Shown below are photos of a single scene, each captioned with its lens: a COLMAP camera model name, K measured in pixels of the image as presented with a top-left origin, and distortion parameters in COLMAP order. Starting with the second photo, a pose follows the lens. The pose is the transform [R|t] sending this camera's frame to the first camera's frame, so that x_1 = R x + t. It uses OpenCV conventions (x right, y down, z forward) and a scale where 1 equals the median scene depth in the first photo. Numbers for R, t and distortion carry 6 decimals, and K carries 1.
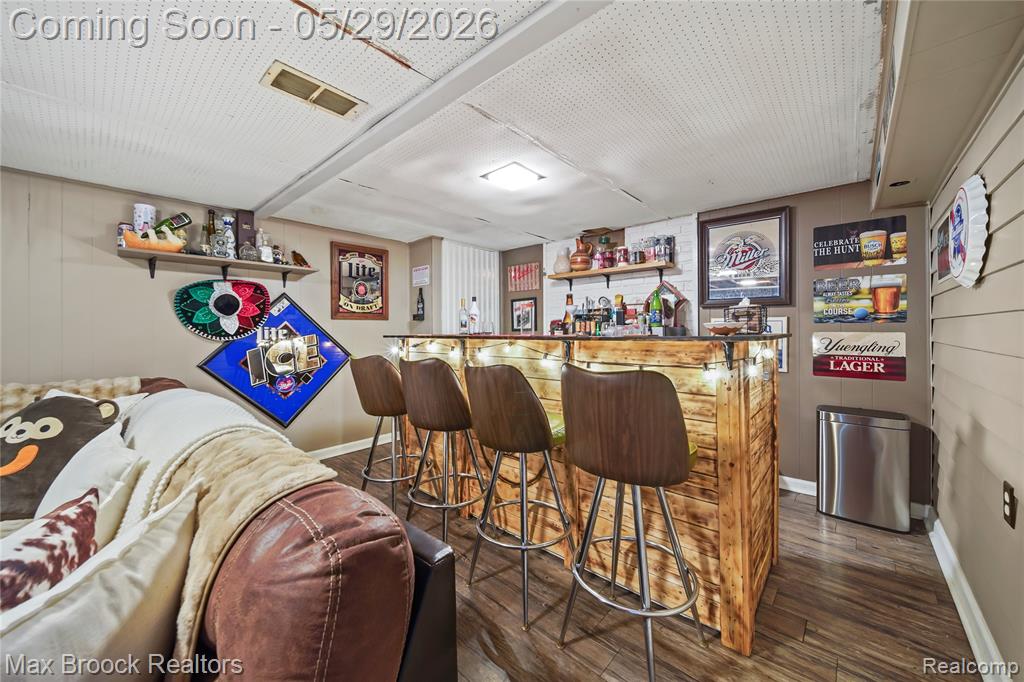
lens RADIAL K [[379.1, 0, 512.0], [0, 379.1, 341.0], [0, 0, 1]] dist [-0.002152, -0.000202]
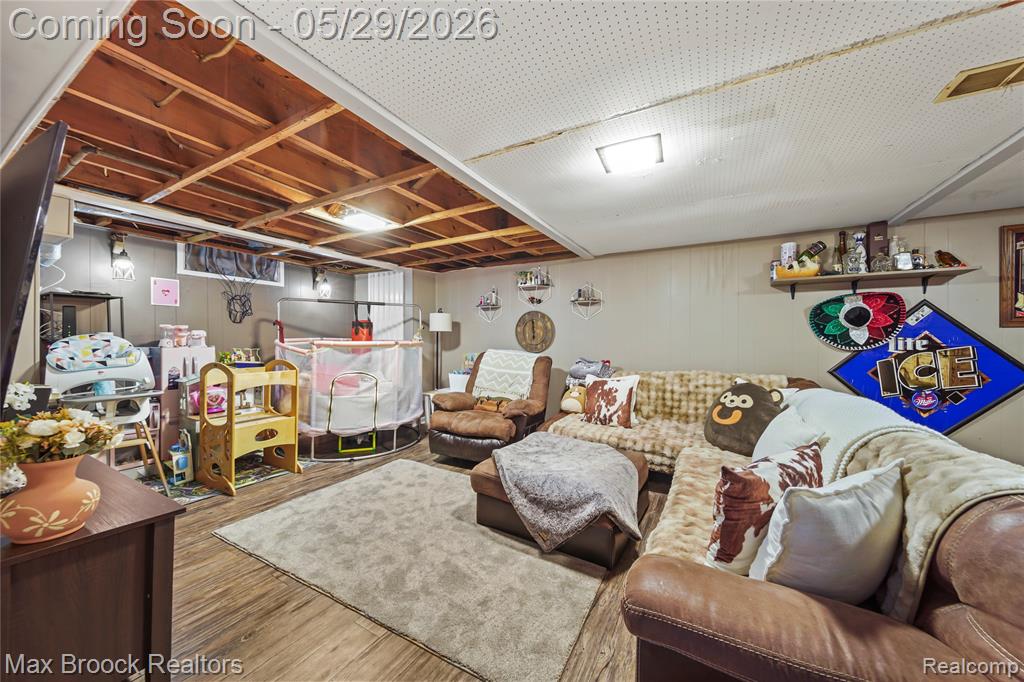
lens RADIAL K [[362.6, 0, 512.5], [0, 362.6, 342.2], [0, 0, 1]] dist [-0.000807, -0.000297]
pose [[0.227424, 0.012354, -0.973718, 0.021923], [-0.031419, 0.999492, 0.005342, 0.001228], [0.973289, 0.029378, 0.227696, -0.179201]]
